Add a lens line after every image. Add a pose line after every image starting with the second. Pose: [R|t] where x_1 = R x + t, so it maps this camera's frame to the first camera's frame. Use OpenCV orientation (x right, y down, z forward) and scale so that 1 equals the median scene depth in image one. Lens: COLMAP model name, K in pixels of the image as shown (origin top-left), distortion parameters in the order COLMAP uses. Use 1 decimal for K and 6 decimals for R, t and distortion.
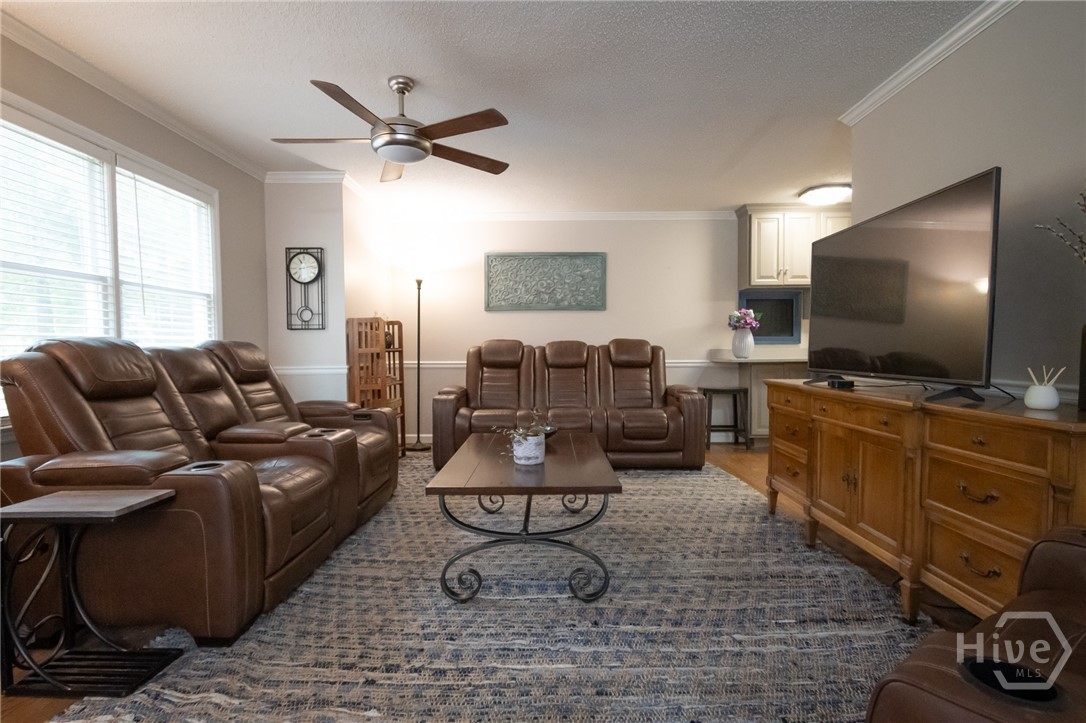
lens RADIAL K [[532.0, 0, 544.1], [0, 532.0, 364.2], [0, 0, 1]] dist [0.001880, -0.000852]
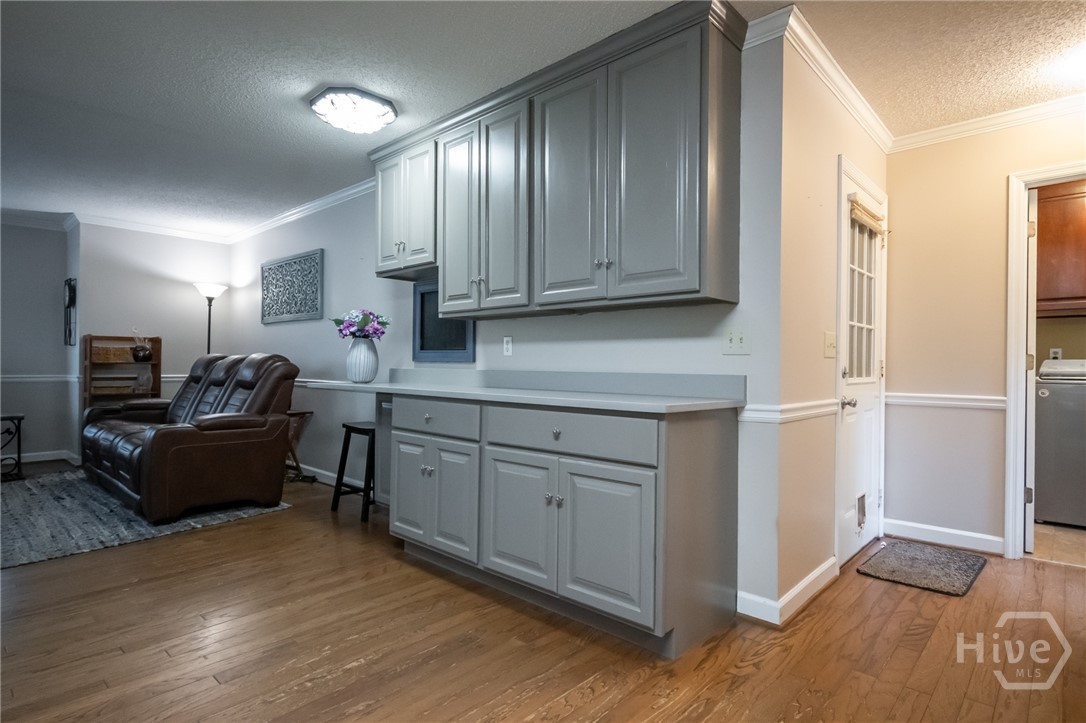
lens RADIAL K [[572.4, 0, 543.0], [0, 572.4, 361.5], [0, 0, 1]] dist [0.004036, 0.000209]
pose [[0.737171, 0.010738, -0.675621, 1.472994], [-0.038515, 0.998916, -0.026148, -0.039588], [0.674608, 0.045297, 0.736785, 0.896021]]
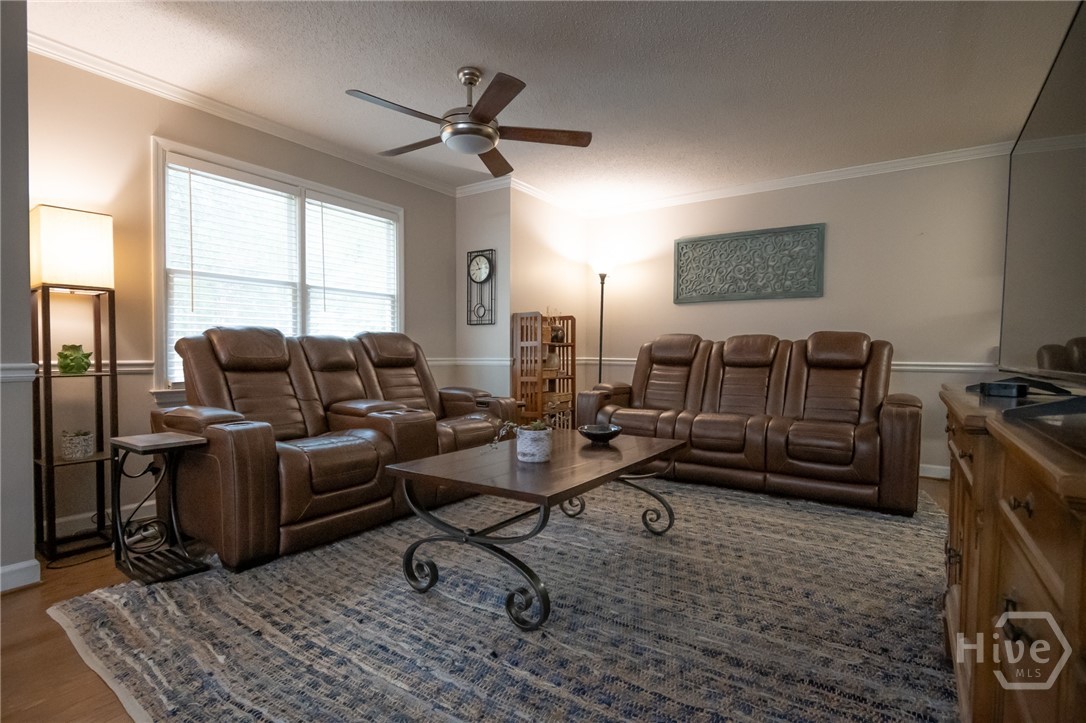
lens RADIAL K [[532.0, 0, 544.1], [0, 532.0, 364.2], [0, 0, 1]] dist [0.001880, -0.000852]
pose [[0.833761, 0.022780, -0.551655, 0.320254], [-0.028450, 0.999594, -0.001722, 0.017566], [0.551392, 0.017130, 0.834070, 0.180776]]
